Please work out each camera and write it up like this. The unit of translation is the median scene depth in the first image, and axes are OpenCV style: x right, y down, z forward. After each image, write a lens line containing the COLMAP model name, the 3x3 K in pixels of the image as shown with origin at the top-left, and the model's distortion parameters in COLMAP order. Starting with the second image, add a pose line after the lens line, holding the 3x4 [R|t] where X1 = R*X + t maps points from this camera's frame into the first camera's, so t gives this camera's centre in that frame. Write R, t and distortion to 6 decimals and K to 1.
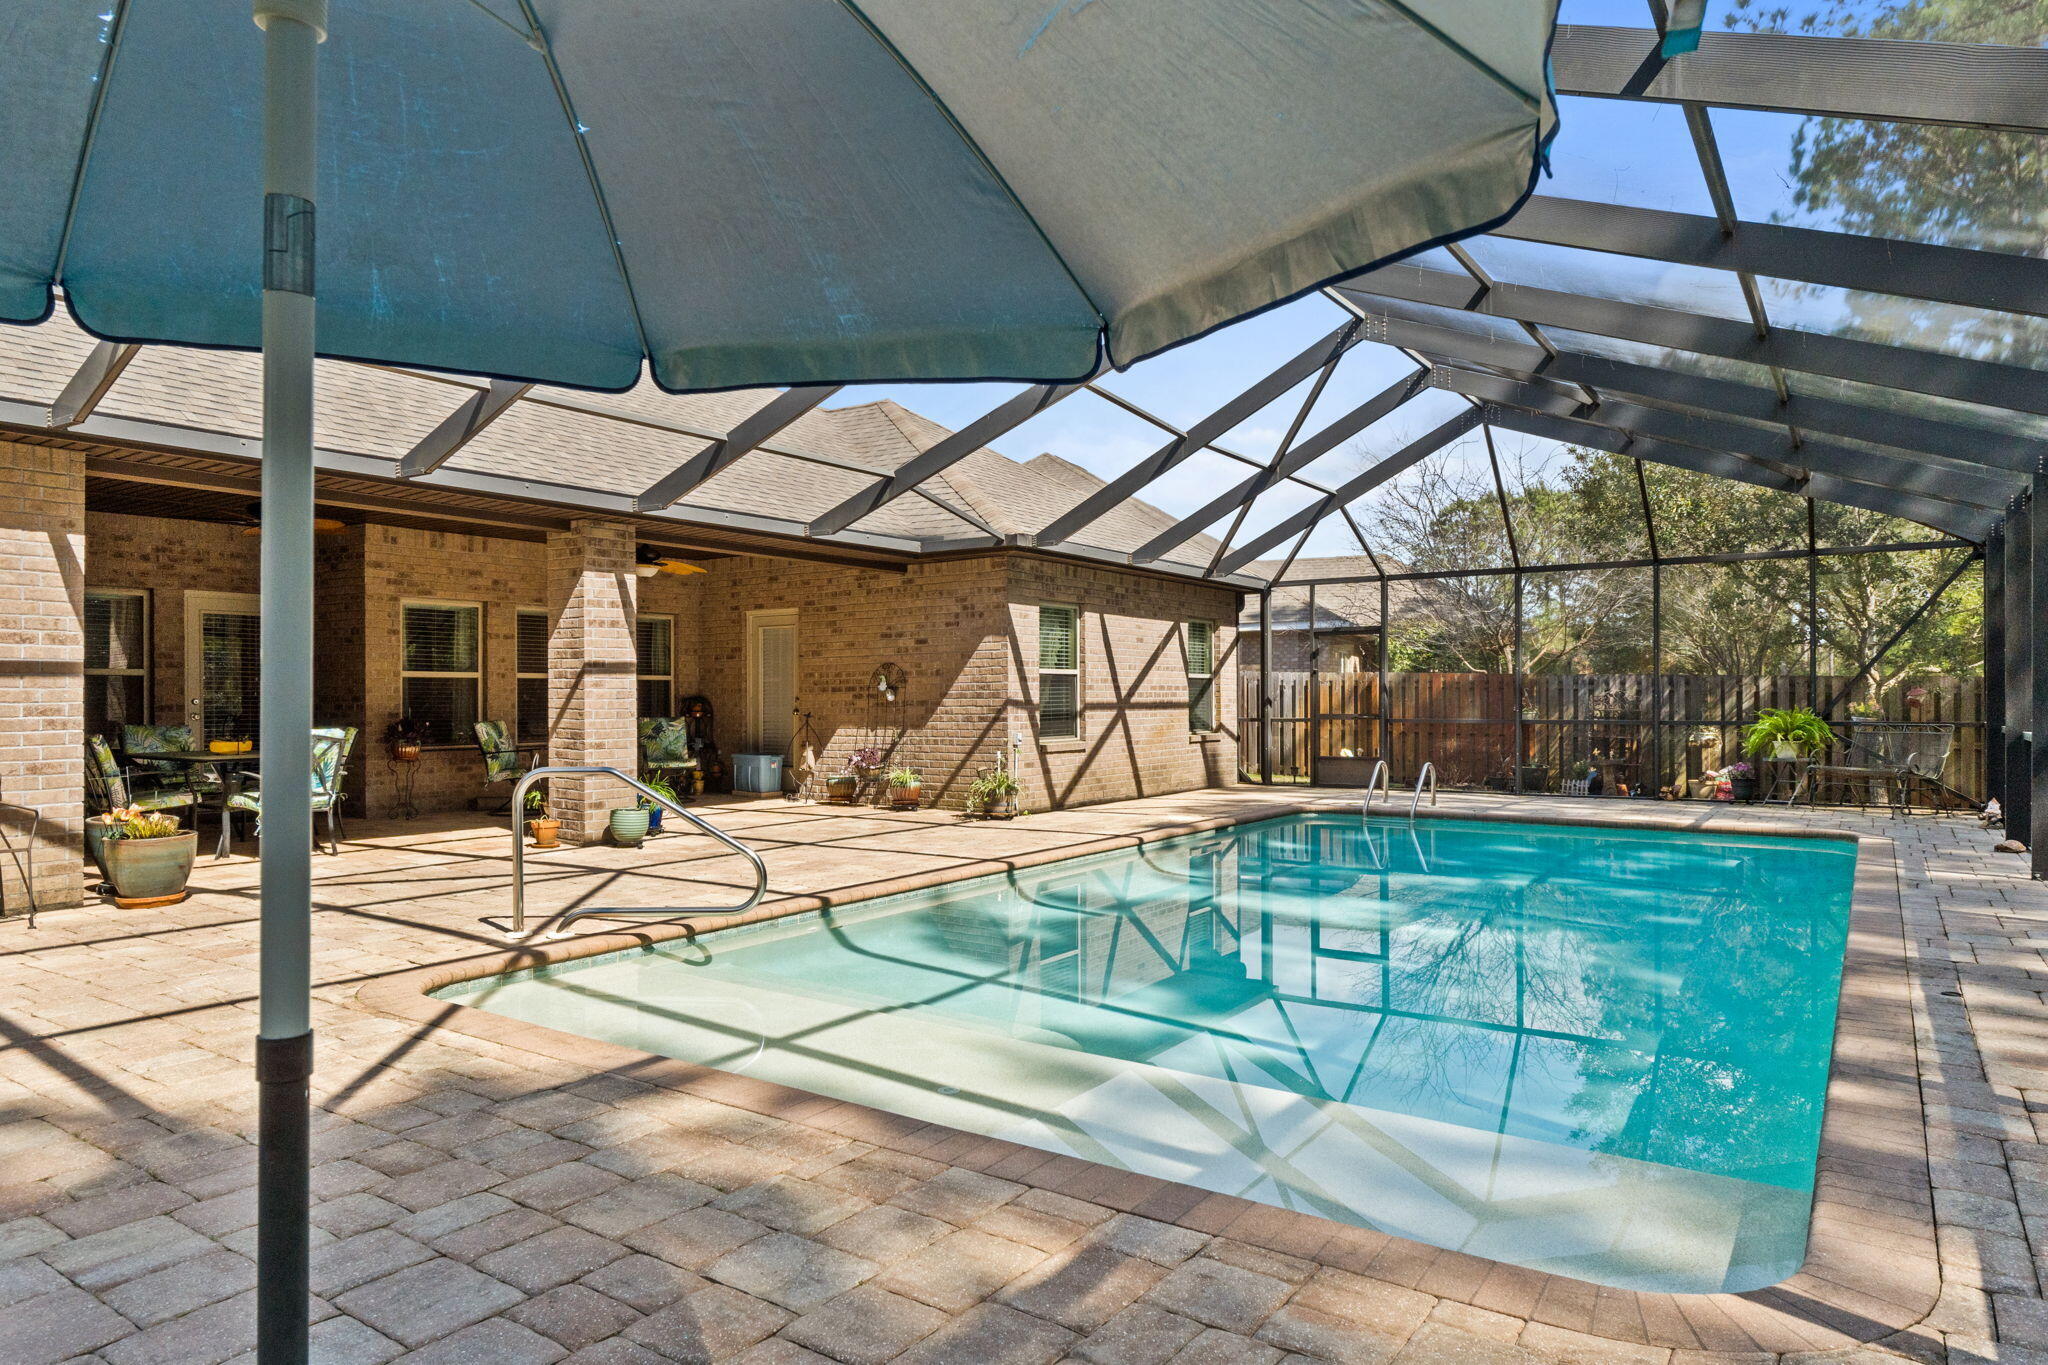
lens RADIAL K [[1236.1, 0, 1024.0], [0, 1236.1, 682.5], [0, 0, 1]] dist [-0.006210, -0.001860]
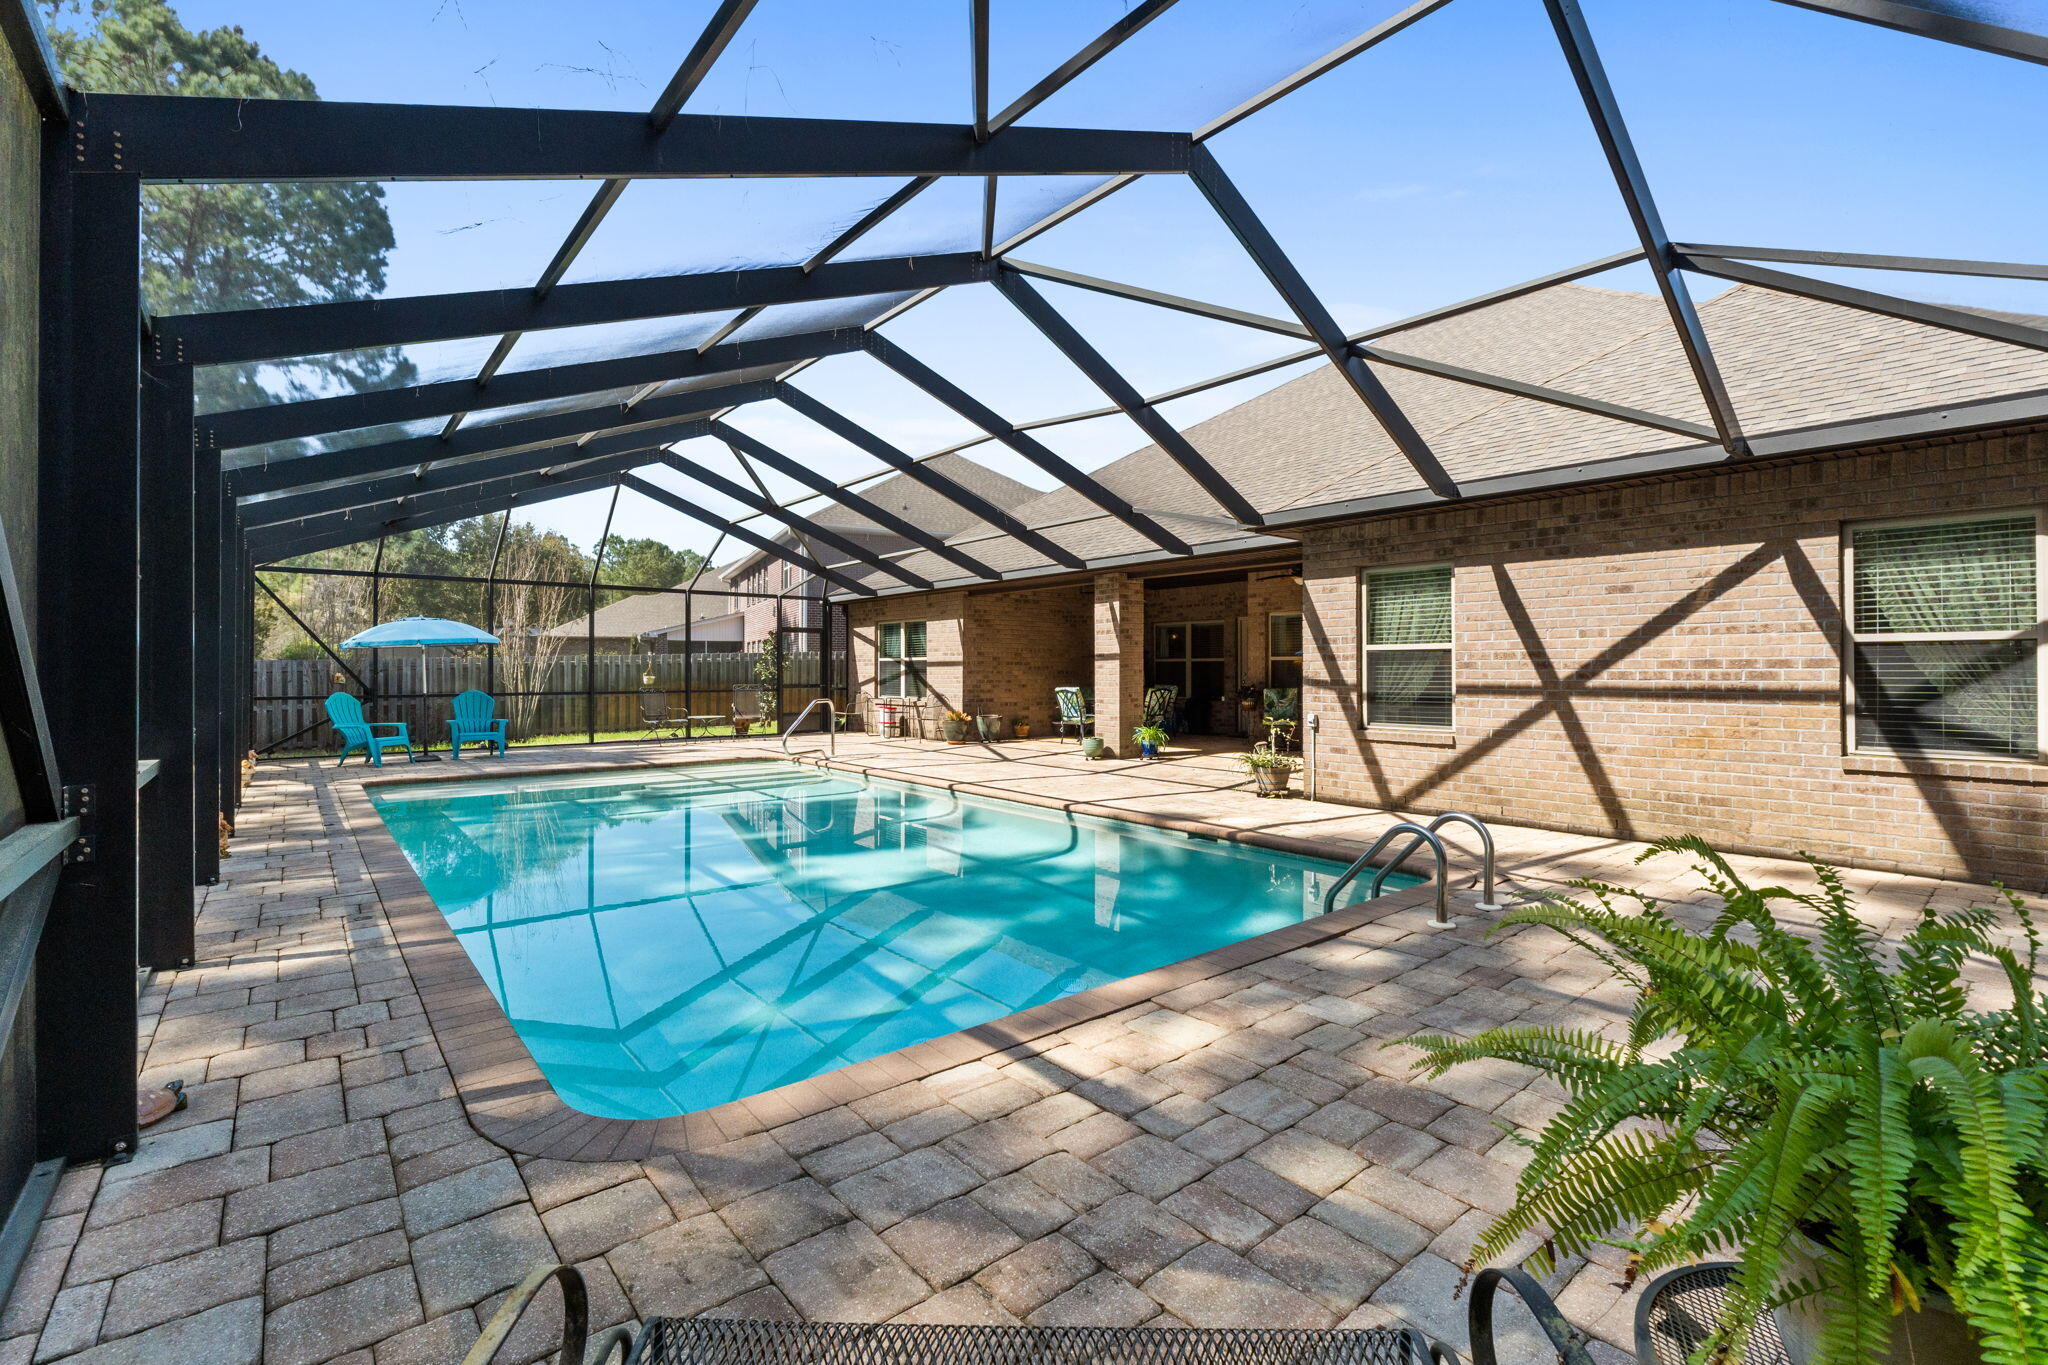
lens RADIAL K [[898.7, 0, 1027.7], [0, 898.7, 678.3], [0, 0, 1]] dist [-0.001781, -0.000418]
pose [[-0.268428, 0.009939, -0.963249, 0.696986], [0.010281, 0.999919, 0.007453, 0.005476], [0.963245, -0.007903, -0.268508, 0.935741]]
